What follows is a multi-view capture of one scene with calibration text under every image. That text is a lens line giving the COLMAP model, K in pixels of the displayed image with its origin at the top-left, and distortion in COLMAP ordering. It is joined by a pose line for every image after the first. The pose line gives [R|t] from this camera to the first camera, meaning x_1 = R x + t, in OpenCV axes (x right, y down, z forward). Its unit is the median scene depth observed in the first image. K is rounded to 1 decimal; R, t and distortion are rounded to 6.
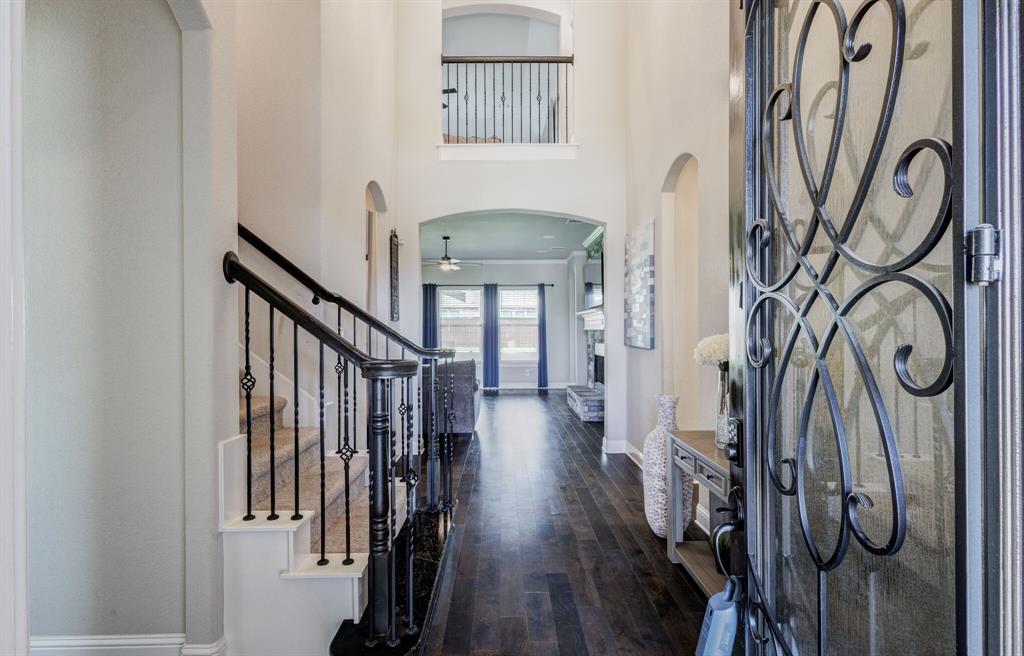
lens RADIAL K [[502.7, 0, 515.3], [0, 502.7, 334.1], [0, 0, 1]] dist [0.015064, 0.000596]
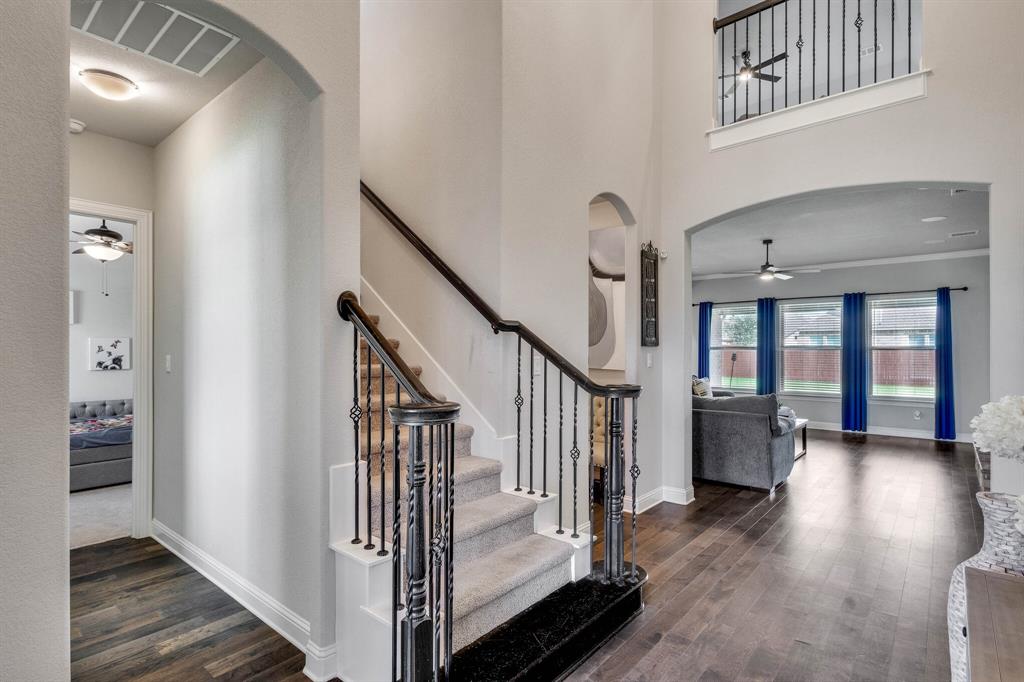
lens RADIAL K [[523.6, 0, 519.4], [0, 523.6, 354.4], [0, 0, 1]] dist [0.003926, 0.001569]
pose [[0.753213, 0.009652, -0.657706, 0.177692], [-0.009016, 0.999950, 0.004348, -0.014877], [0.657715, 0.002655, 0.753262, 0.156389]]
